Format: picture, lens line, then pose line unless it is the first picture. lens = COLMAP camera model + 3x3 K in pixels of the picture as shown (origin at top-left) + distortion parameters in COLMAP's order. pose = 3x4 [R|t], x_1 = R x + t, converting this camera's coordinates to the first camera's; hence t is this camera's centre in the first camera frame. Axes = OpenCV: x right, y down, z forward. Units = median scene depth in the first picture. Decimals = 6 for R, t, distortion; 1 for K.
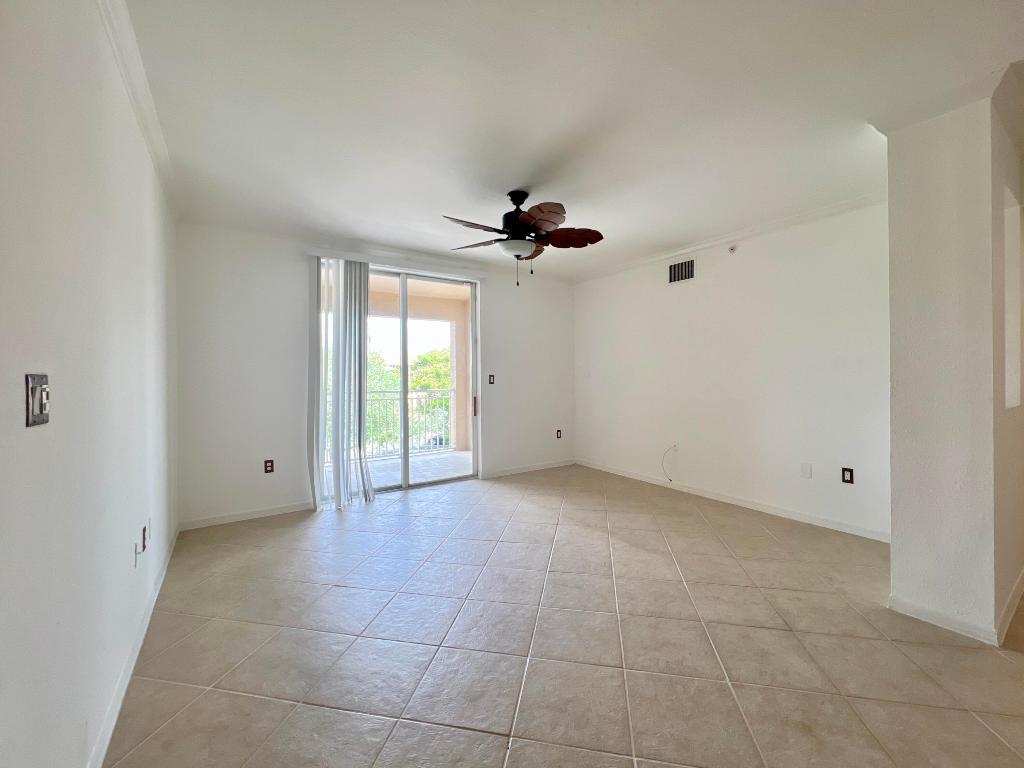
lens RADIAL K [[412.7, 0, 510.7], [0, 412.7, 371.4], [0, 0, 1]] dist [-0.000138, 0.000327]
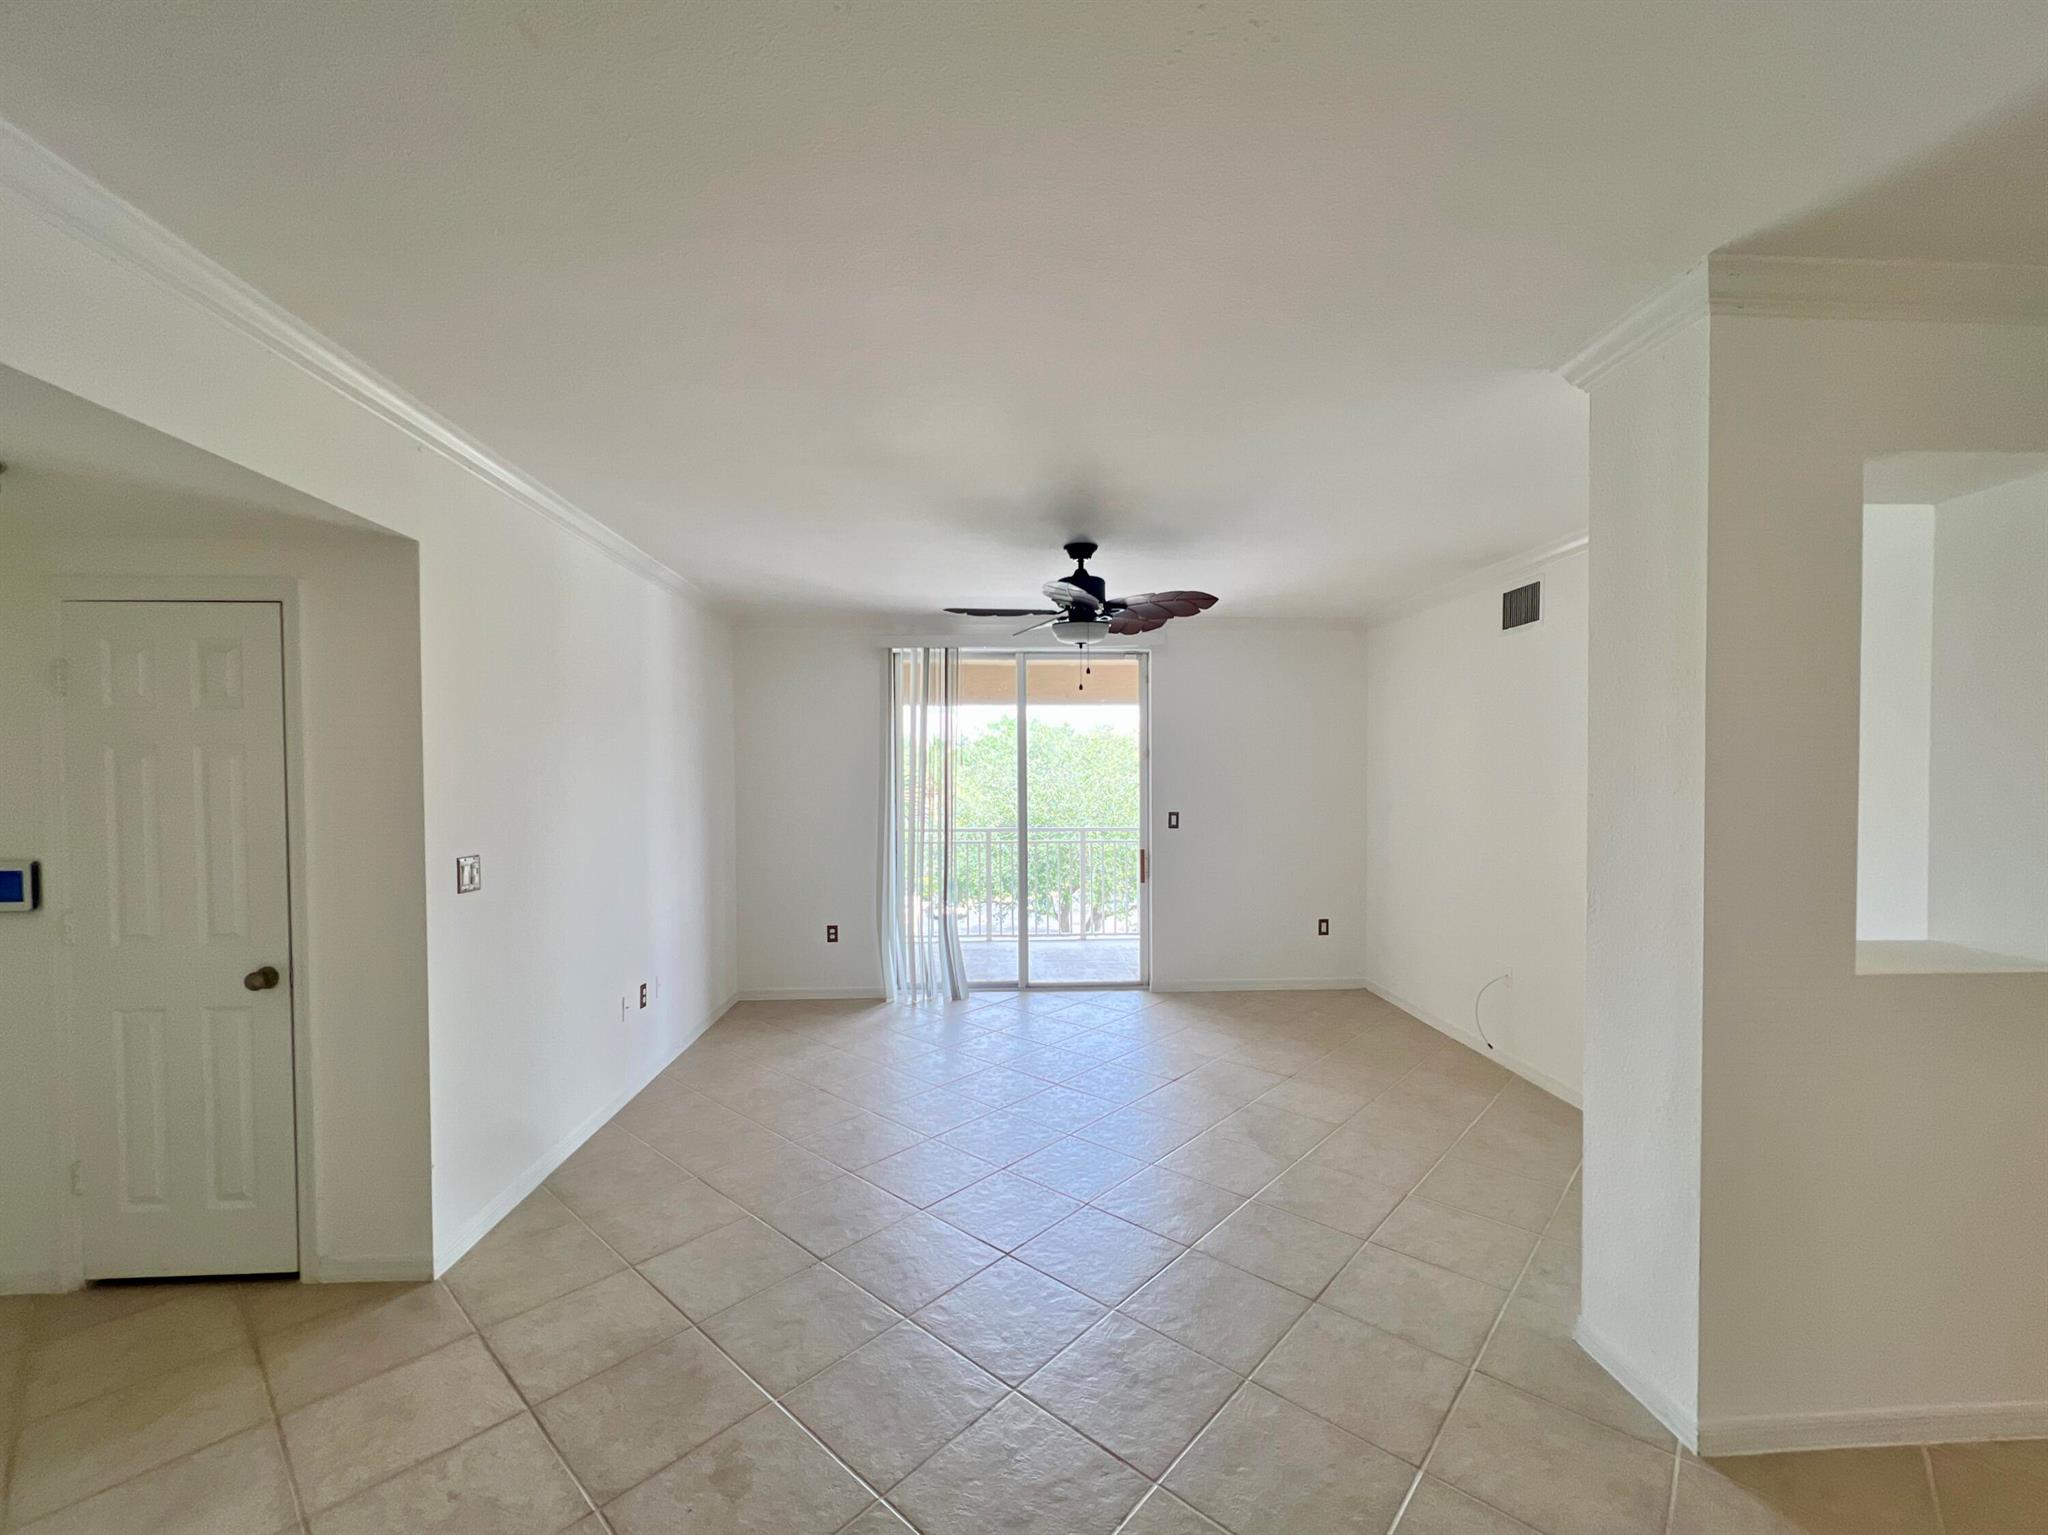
lens RADIAL K [[832.6, 0, 1026.7], [0, 832.6, 786.3], [0, 0, 1]] dist [0.000127, 0.000058]
pose [[0.858297, 0.009628, -0.513063, 0.427656], [0.002821, 0.999720, 0.023480, -0.064015], [0.513146, -0.021600, 0.858030, -0.101598]]
